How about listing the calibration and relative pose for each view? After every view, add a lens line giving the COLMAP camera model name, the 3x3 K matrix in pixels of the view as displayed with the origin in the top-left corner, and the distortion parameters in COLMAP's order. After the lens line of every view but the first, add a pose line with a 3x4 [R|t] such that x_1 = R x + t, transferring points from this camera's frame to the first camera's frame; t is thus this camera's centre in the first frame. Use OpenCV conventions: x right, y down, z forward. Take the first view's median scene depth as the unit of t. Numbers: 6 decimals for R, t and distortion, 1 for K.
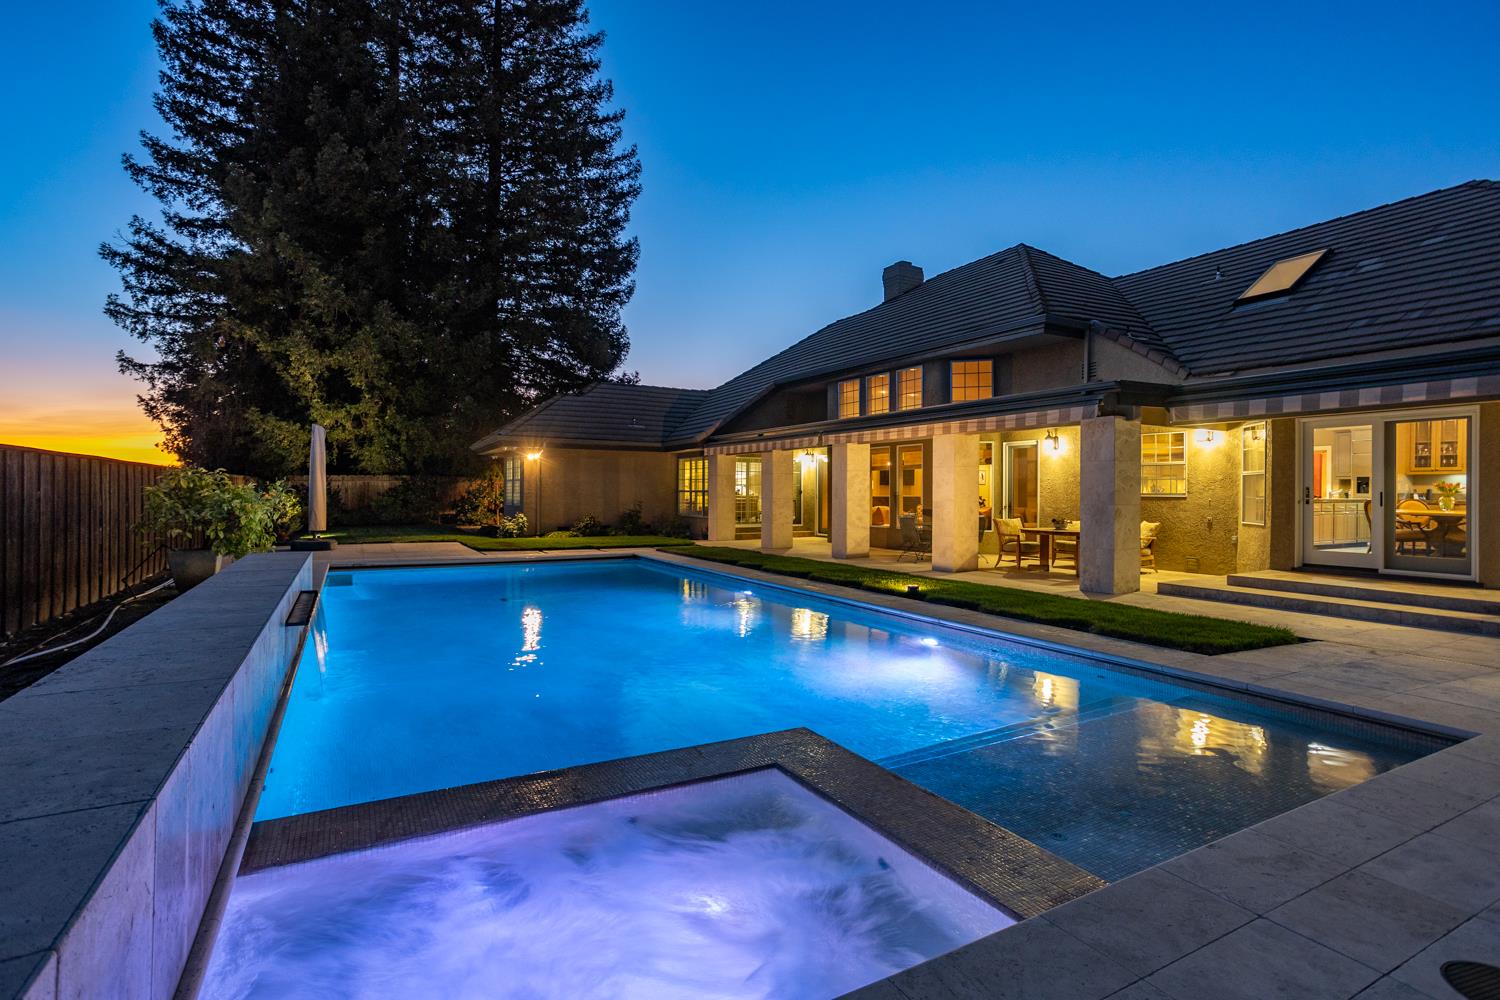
lens RADIAL K [[737.7, 0, 751.3], [0, 737.7, 491.9], [0, 0, 1]] dist [-0.018288, 0.008057]
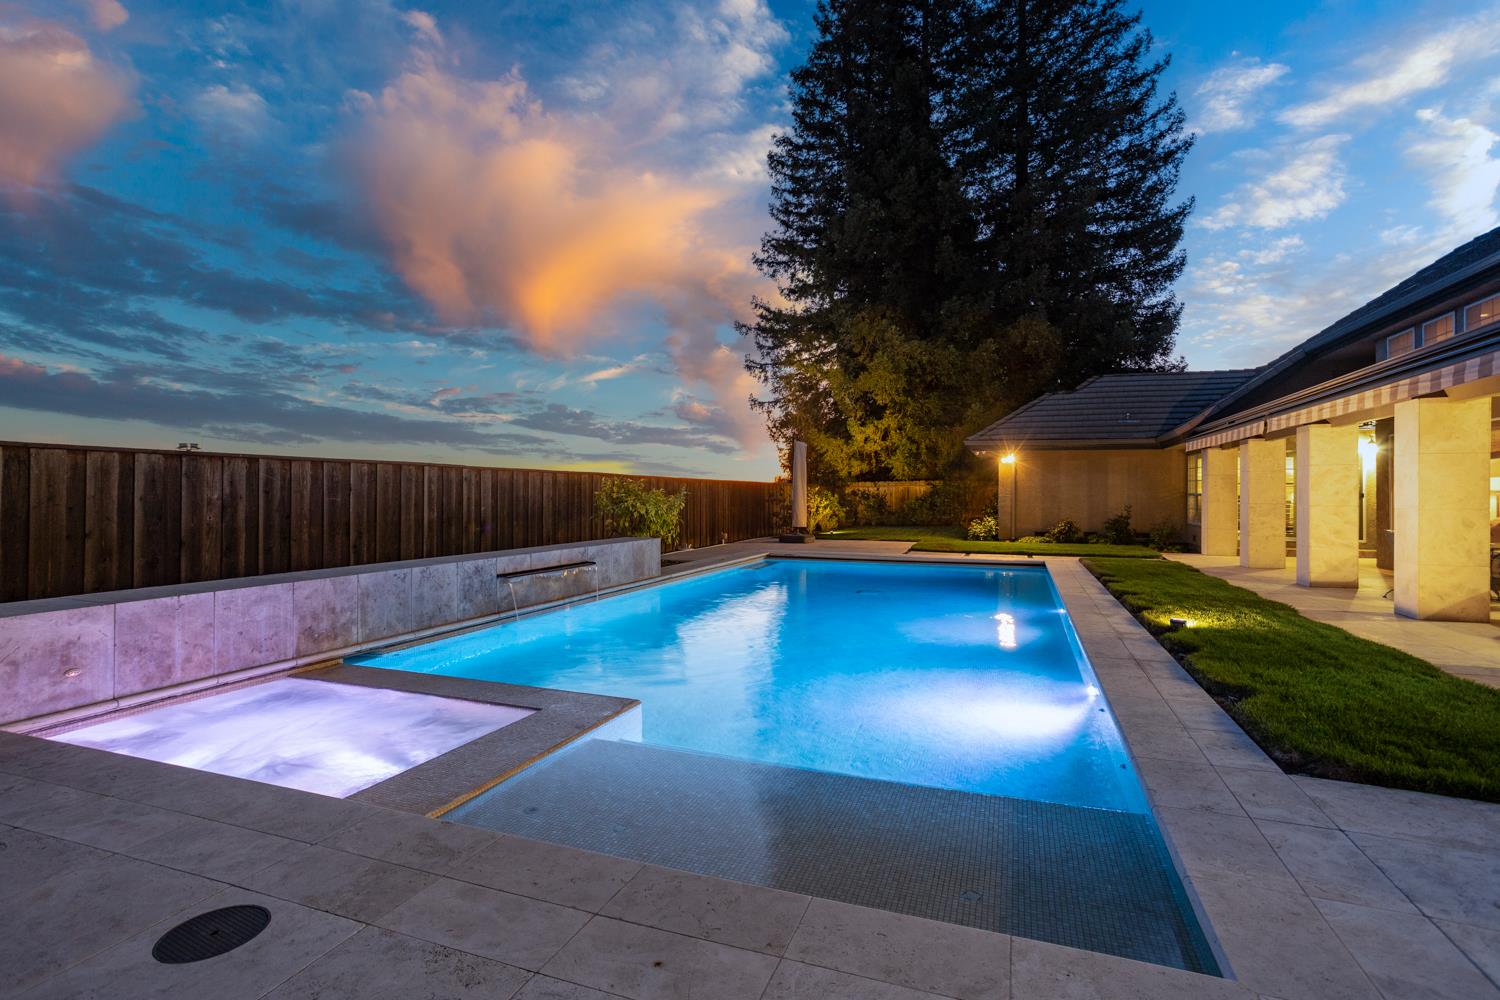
lens RADIAL K [[737.7, 0, 745.2], [0, 737.7, 498.5], [0, 0, 1]] dist [-0.018288, 0.008057]
pose [[0.657616, 0.003050, -0.753347, 0.187522], [-0.000300, 0.999993, 0.003787, 0.000331], [0.753353, -0.002265, 0.657613, 0.067221]]
